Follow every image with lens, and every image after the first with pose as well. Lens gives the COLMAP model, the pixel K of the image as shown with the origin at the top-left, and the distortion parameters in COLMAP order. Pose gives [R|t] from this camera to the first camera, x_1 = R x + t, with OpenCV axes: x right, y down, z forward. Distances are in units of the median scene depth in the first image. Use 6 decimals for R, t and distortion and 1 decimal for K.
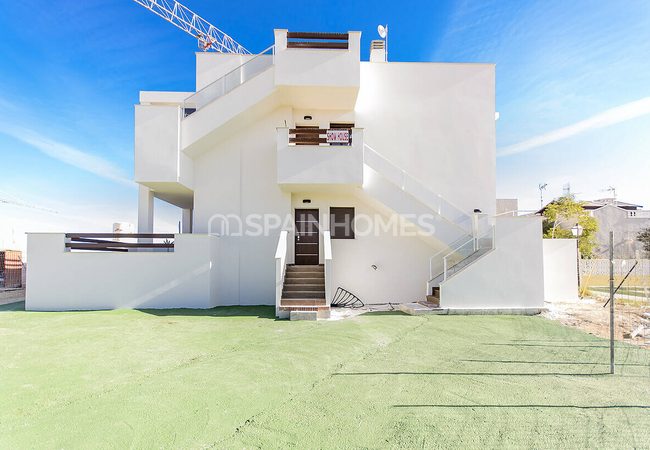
lens RADIAL K [[265.4, 0, 325.1], [0, 265.4, 231.7], [0, 0, 1]] dist [0.008799, -0.000071]
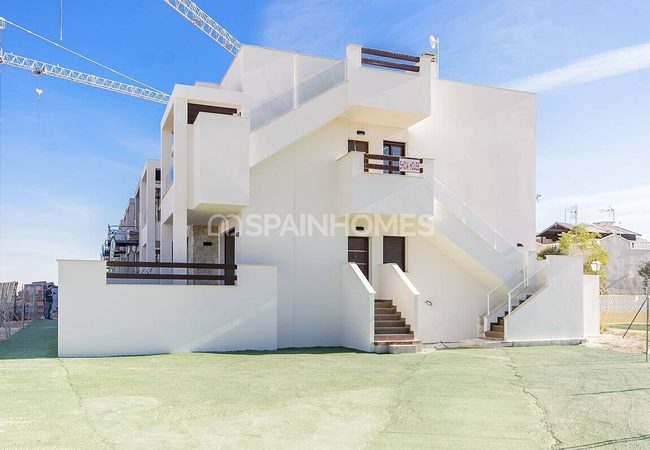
lens RADIAL K [[441.1, 0, 337.7], [0, 441.1, 247.1], [0, 0, 1]] dist [-0.001284, 0.000700]
pose [[0.961555, 0.033334, 0.272583, -0.616398], [-0.032536, 0.999443, -0.007447, -0.045878], [-0.272679, -0.001708, 0.962103, -0.444979]]
